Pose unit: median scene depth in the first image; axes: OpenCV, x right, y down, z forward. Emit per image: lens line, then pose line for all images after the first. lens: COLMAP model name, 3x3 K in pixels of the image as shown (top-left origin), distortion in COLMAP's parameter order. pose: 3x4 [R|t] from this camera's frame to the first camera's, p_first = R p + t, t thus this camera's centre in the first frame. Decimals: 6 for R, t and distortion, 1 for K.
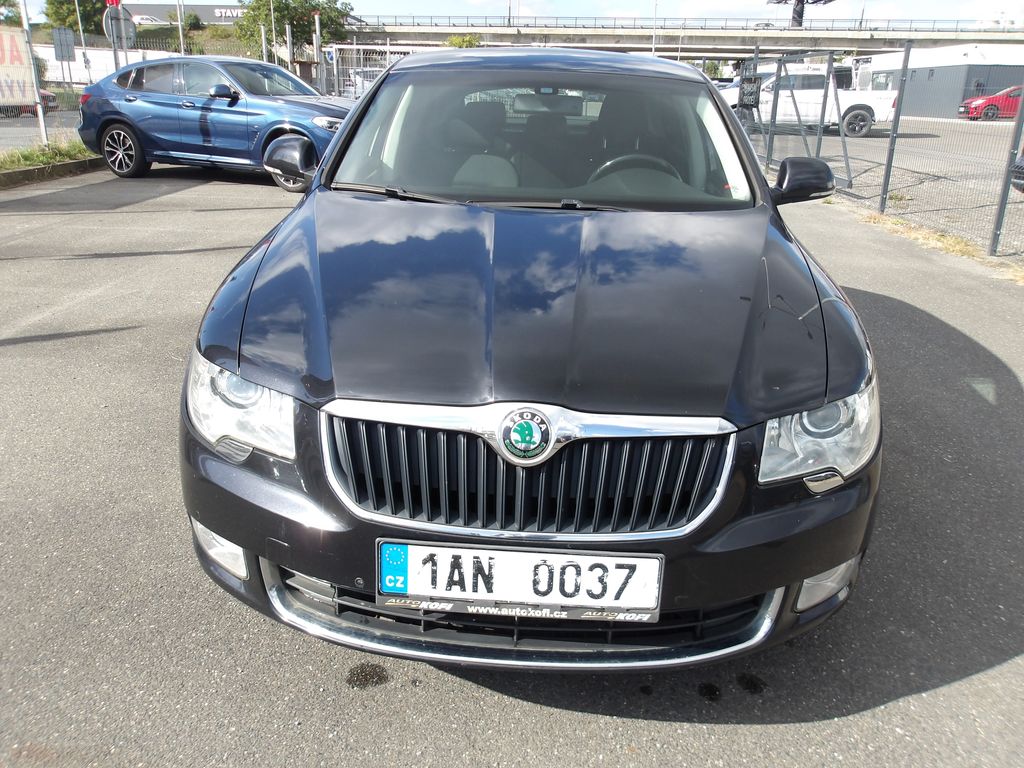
lens RADIAL K [[862.5, 0, 512.0], [0, 862.5, 384.0], [0, 0, 1]] dist [-0.017941, 0.023438]
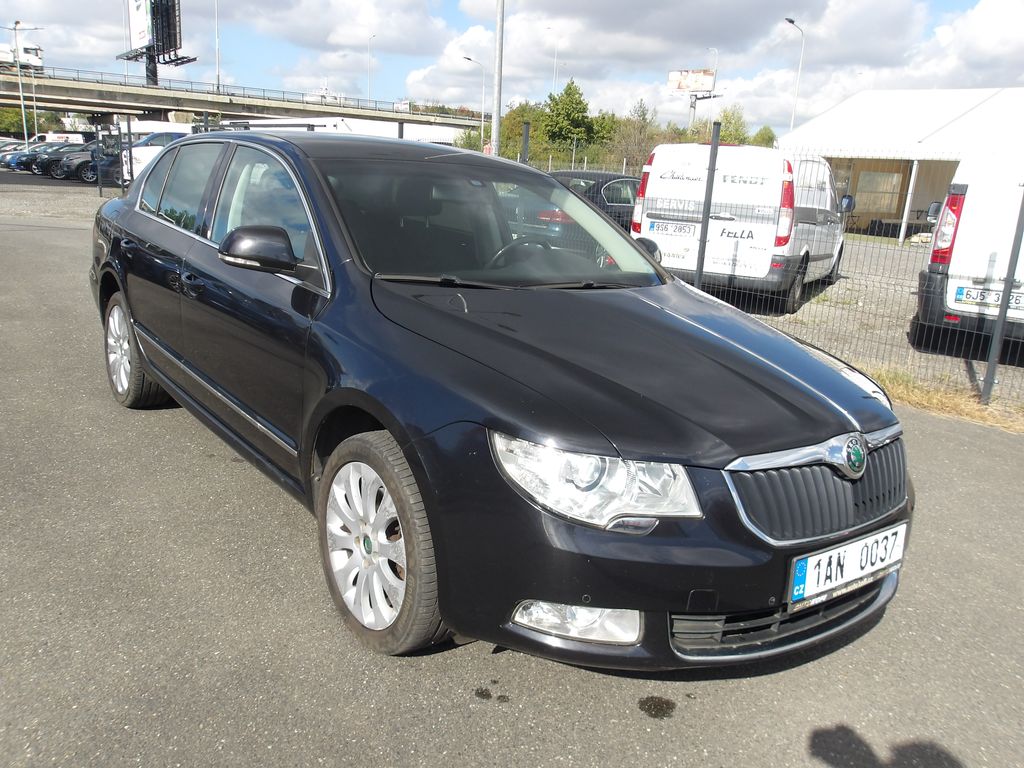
lens RADIAL K [[862.5, 0, 512.0], [0, 862.5, 384.0], [0, 0, 1]] dist [-0.017941, 0.023438]
pose [[0.761296, -0.125801, 0.636083, -1.211822], [0.164463, 0.986382, -0.001757, -0.136200], [-0.627200, 0.105950, 0.771618, 0.250503]]
